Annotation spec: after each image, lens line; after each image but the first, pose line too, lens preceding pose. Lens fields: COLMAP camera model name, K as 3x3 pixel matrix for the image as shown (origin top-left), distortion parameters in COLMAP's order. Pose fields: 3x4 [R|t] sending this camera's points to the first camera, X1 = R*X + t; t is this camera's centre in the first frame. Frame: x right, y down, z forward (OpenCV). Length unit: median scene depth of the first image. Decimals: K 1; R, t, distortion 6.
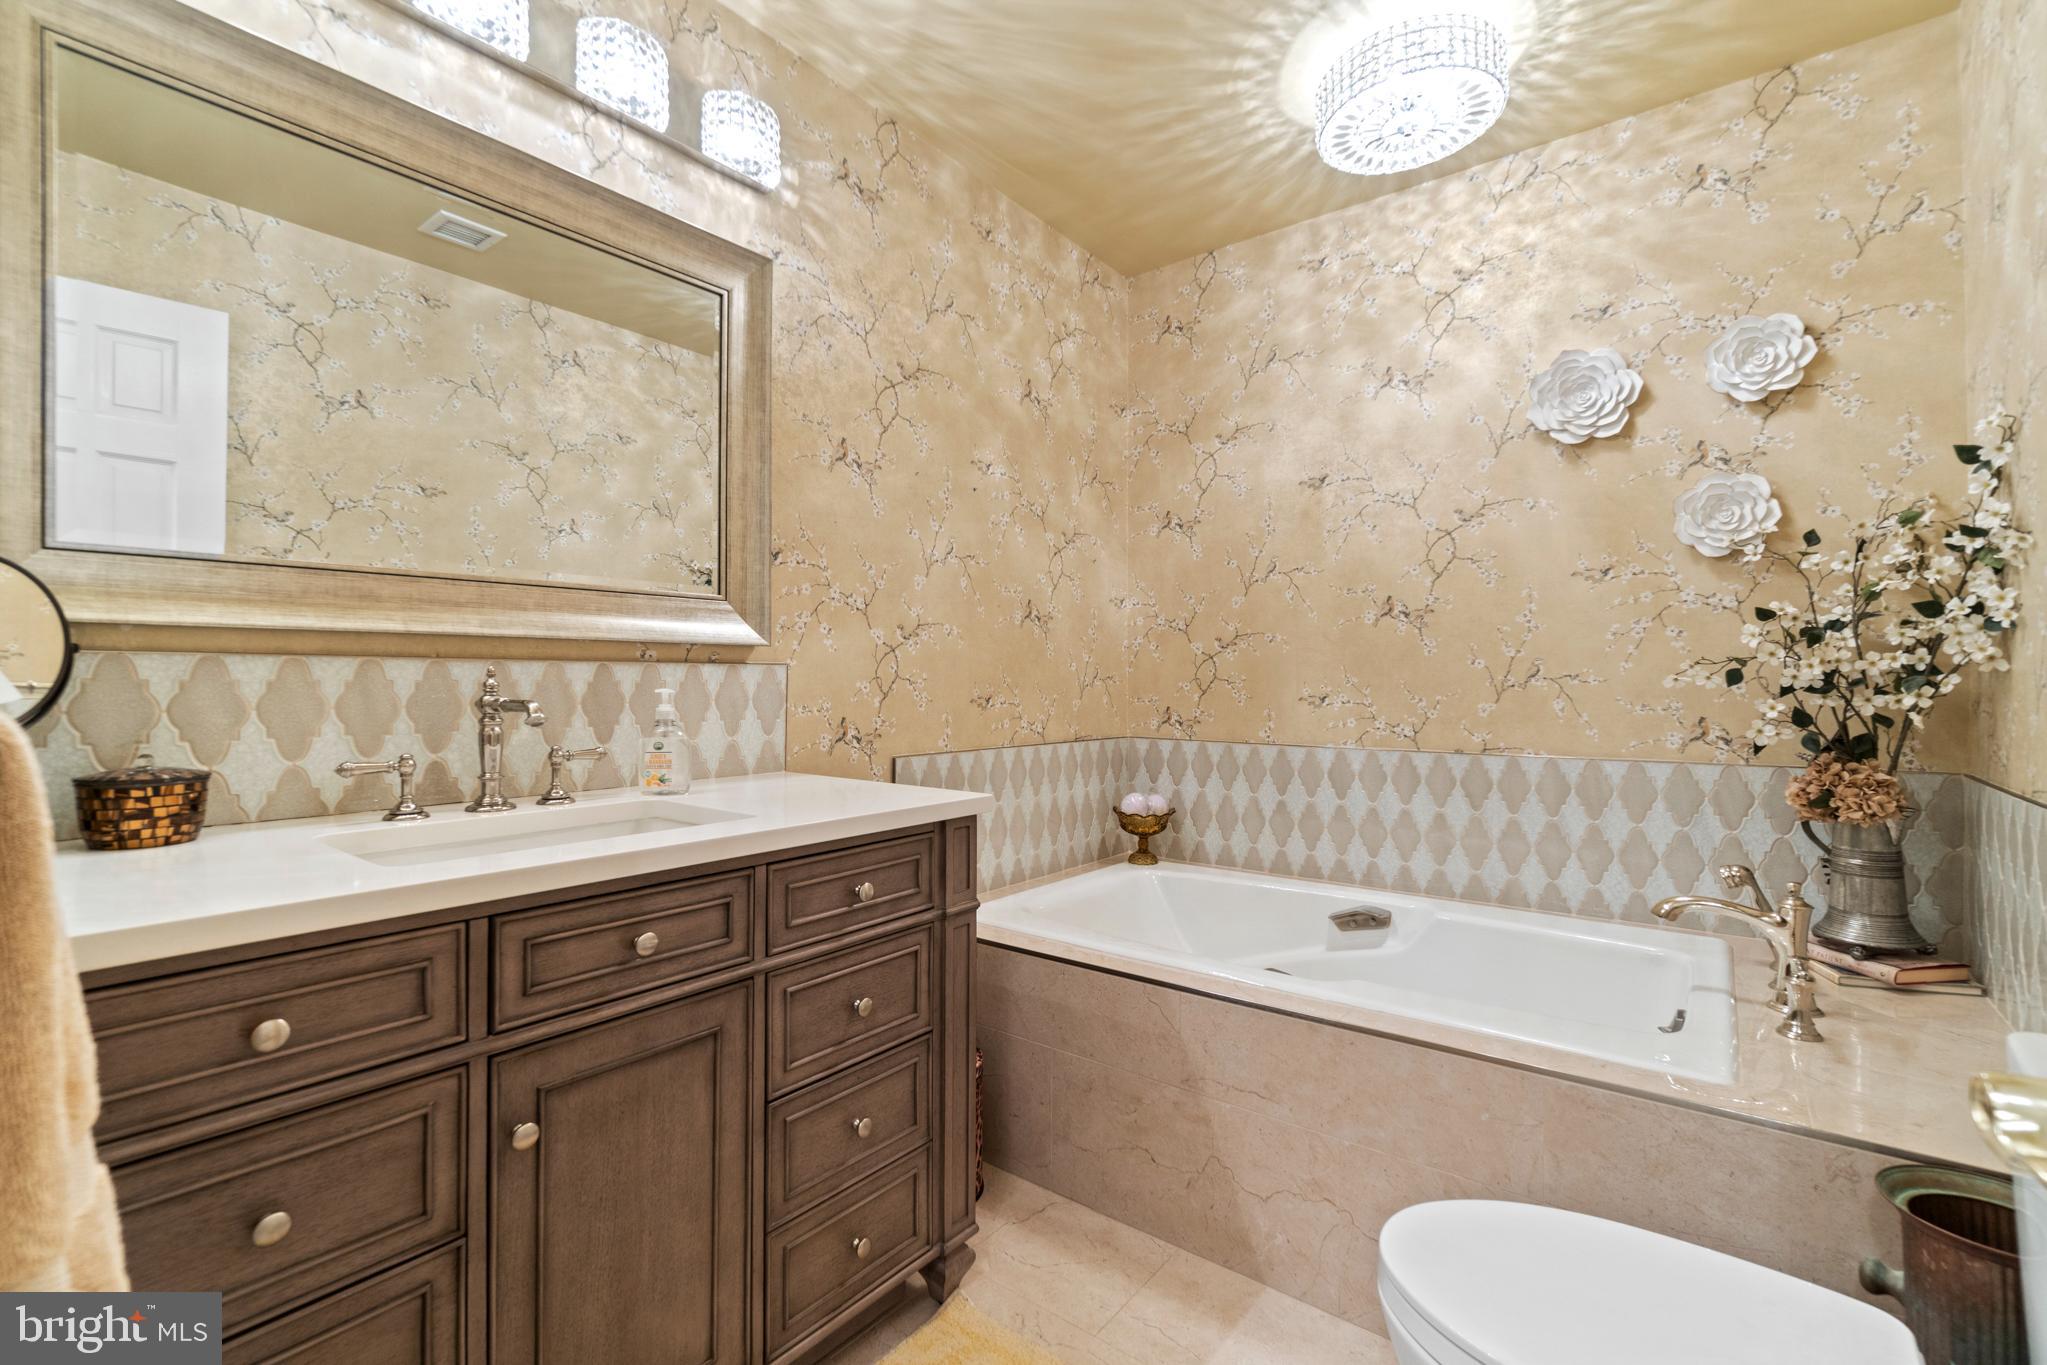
lens RADIAL K [[884.2, 0, 1030.2], [0, 884.2, 682.9], [0, 0, 1]] dist [-0.002348, 0.000047]
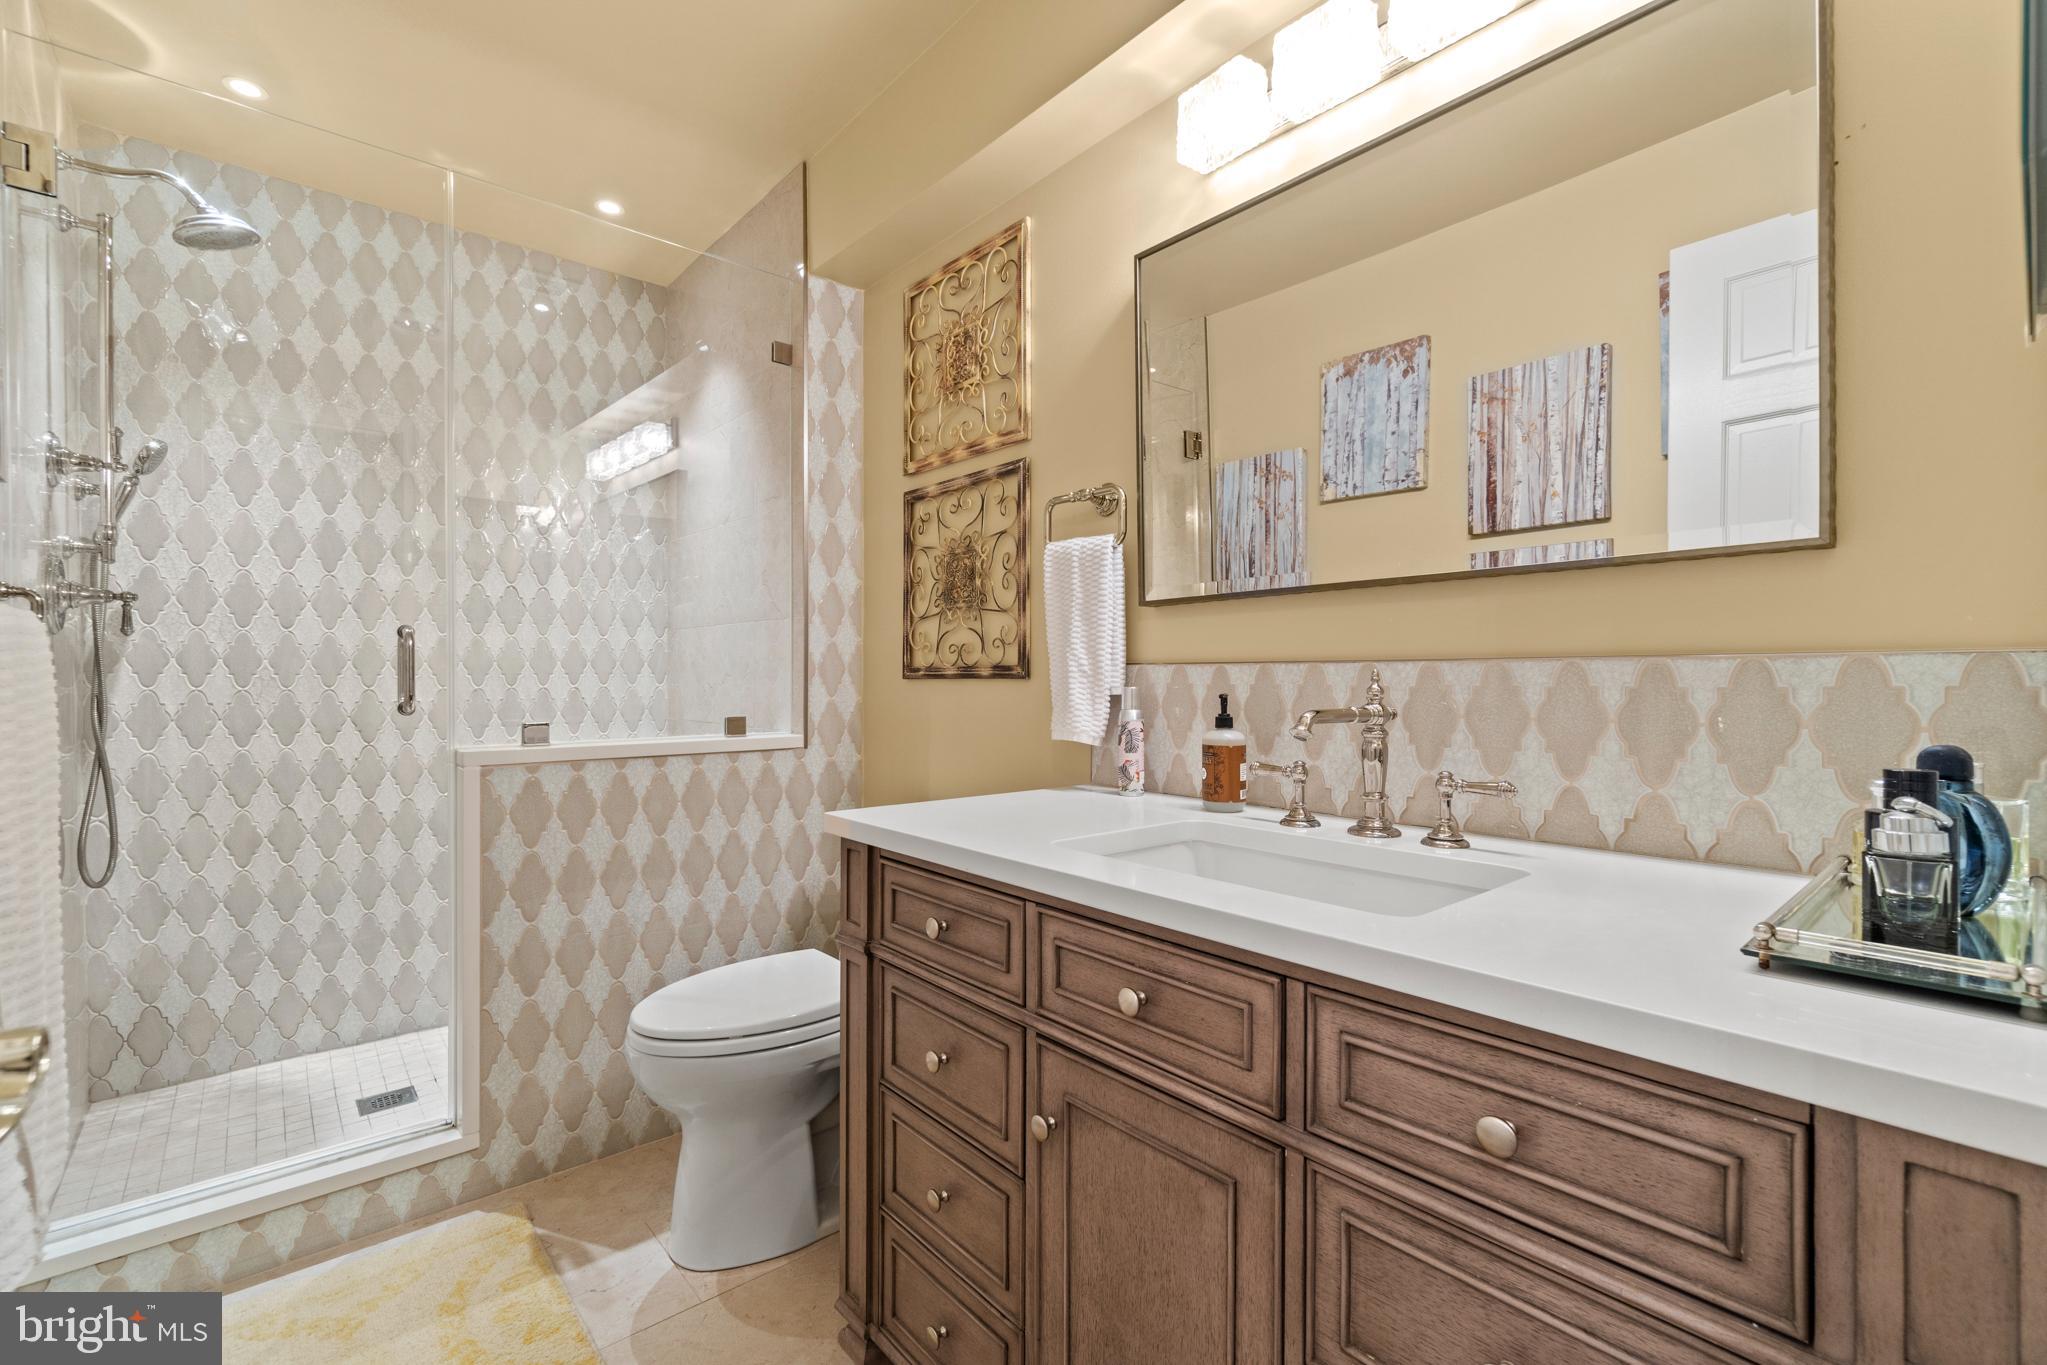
lens RADIAL K [[884.2, 0, 1030.2], [0, 884.2, 682.9], [0, 0, 1]] dist [-0.002348, 0.000047]
pose [[-0.198894, -0.003089, -0.980016, 0.349311], [-0.004475, 0.999987, -0.002243, -0.000155], [0.980011, 0.003940, -0.198905, 0.947714]]
